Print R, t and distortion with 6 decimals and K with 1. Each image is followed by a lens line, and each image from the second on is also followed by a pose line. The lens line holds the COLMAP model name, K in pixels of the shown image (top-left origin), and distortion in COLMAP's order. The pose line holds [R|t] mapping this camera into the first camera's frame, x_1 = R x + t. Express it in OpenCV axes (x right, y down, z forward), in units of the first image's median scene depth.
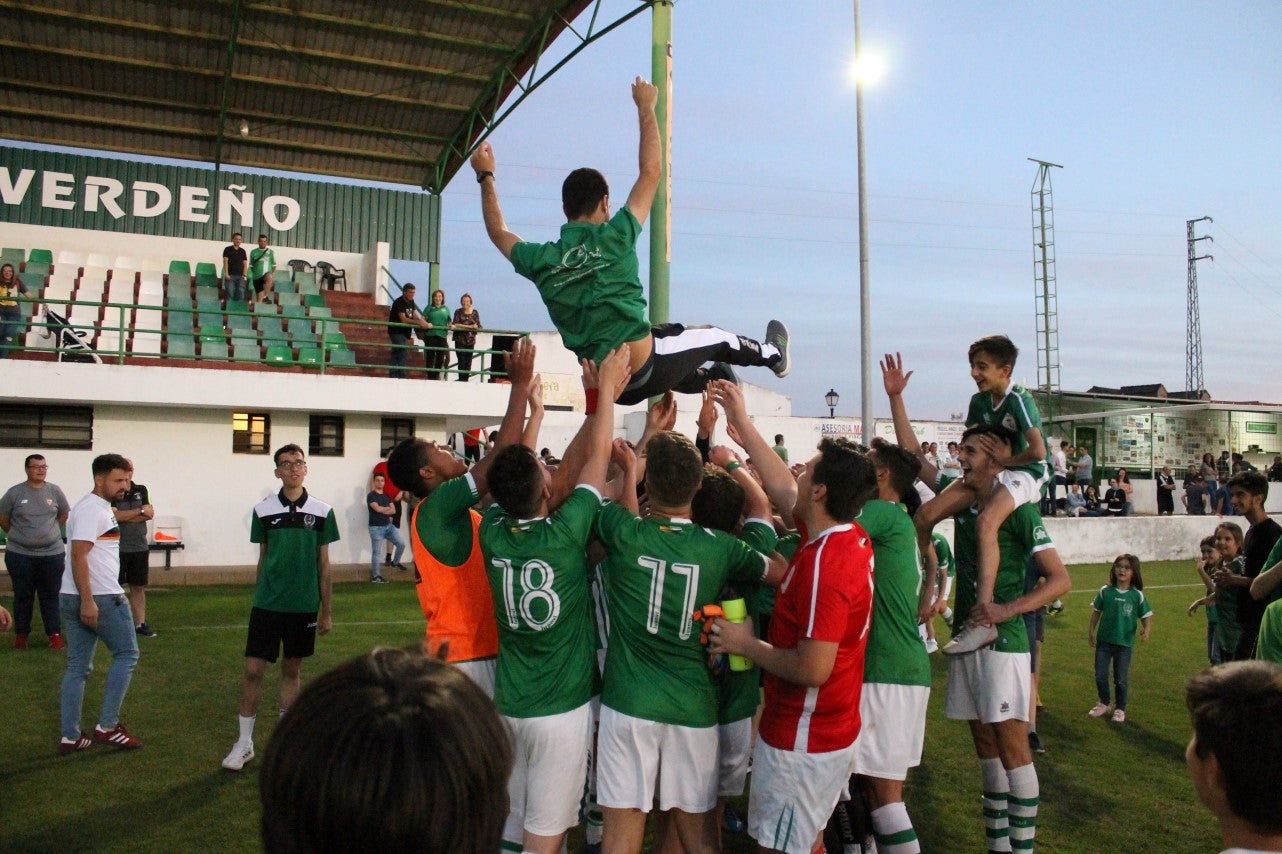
lens RADIAL K [[1095.0, 0, 640.3], [0, 1095.0, 429.2], [0, 0, 1]] dist [-0.159694, 0.144171]
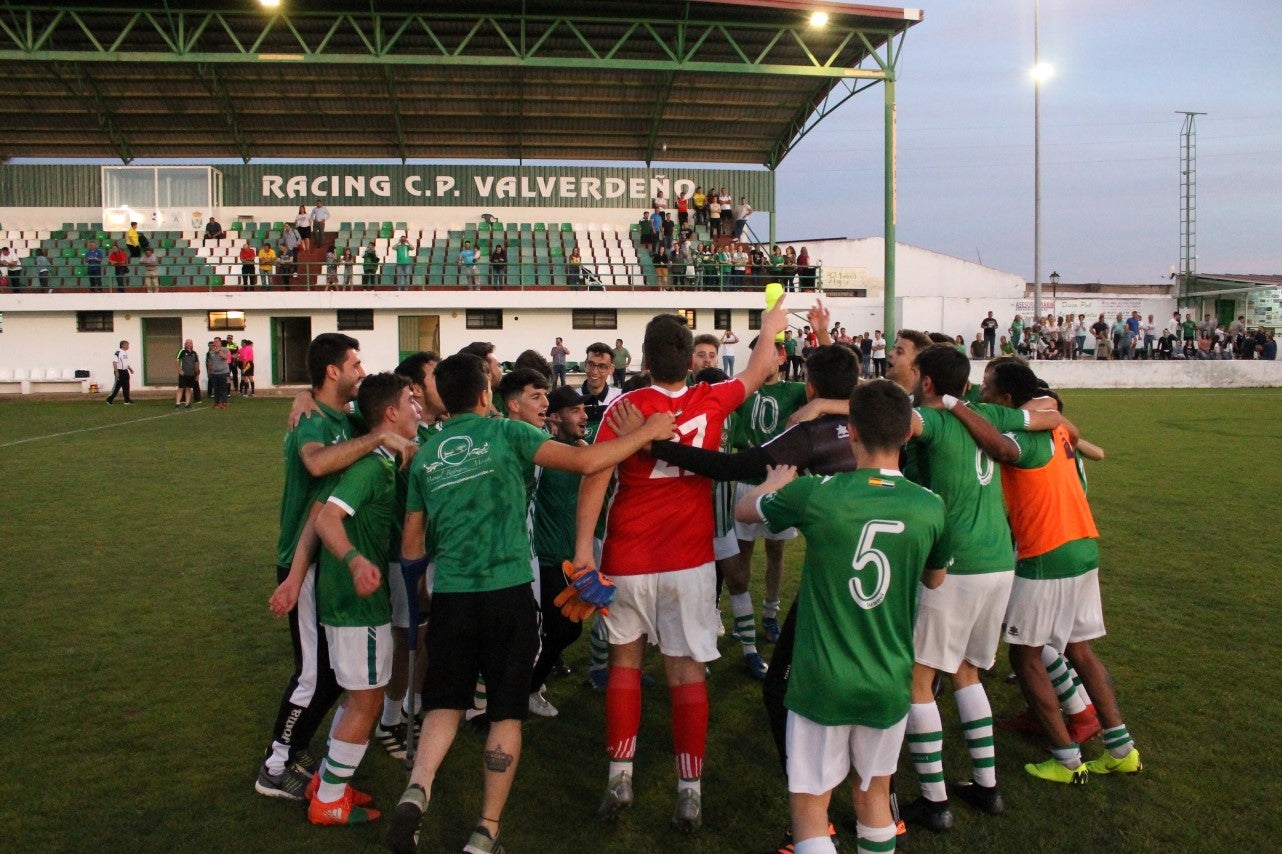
lens RADIAL K [[1153.1, 0, 642.0], [0, 1153.1, 423.6], [0, 0, 1]] dist [-0.146386, 0.012529]
pose [[0.954028, 0.009158, -0.299578, 0.177128], [0.028178, 0.992365, 0.120072, -0.051355], [0.298390, -0.122994, 0.946486, -0.908809]]
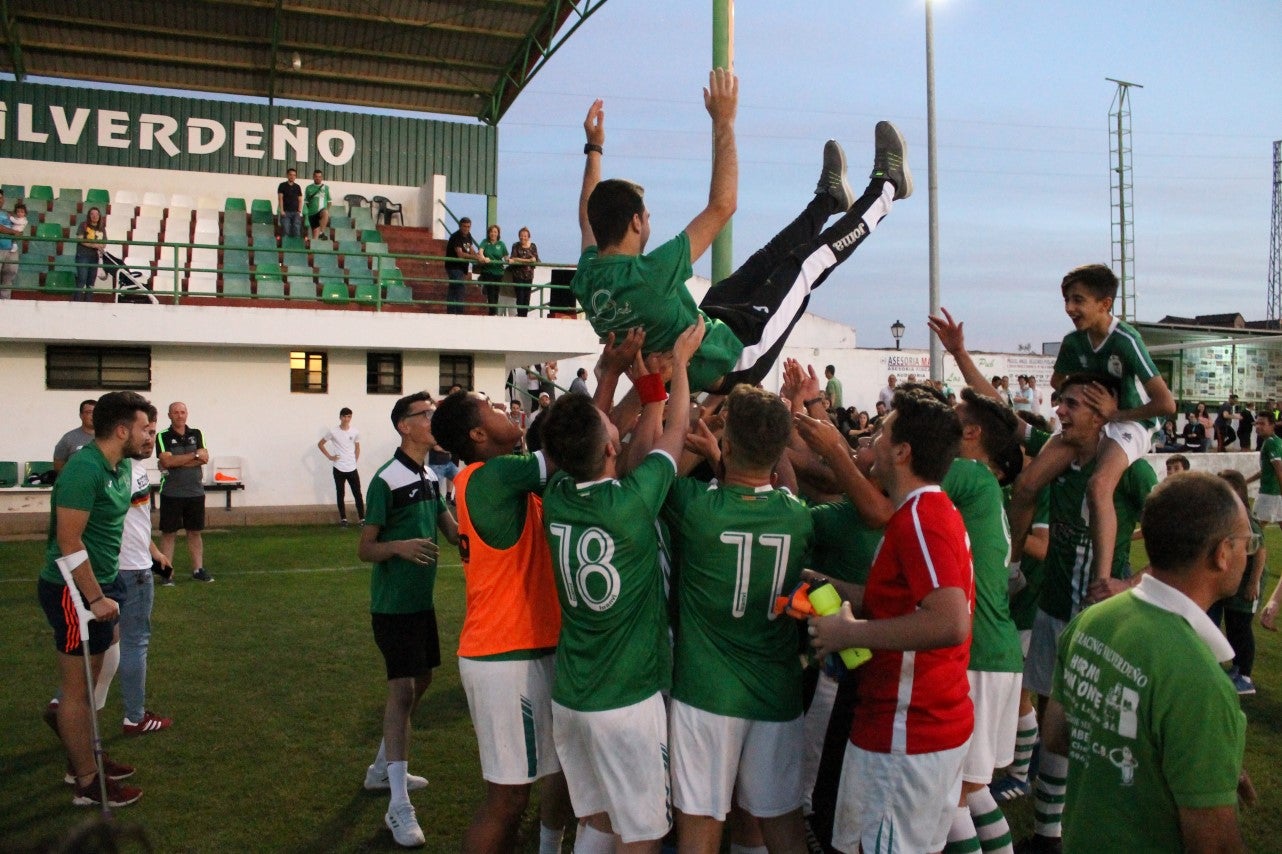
lens RADIAL K [[1095.0, 0, 640.1], [0, 1095.0, 429.5], [0, 0, 1]] dist [-0.159694, 0.144171]
pose [[0.998390, -0.003453, -0.056619, -0.001184], [0.007001, 0.998015, 0.062585, -0.002629], [0.056291, -0.062880, 0.996432, 0.018054]]
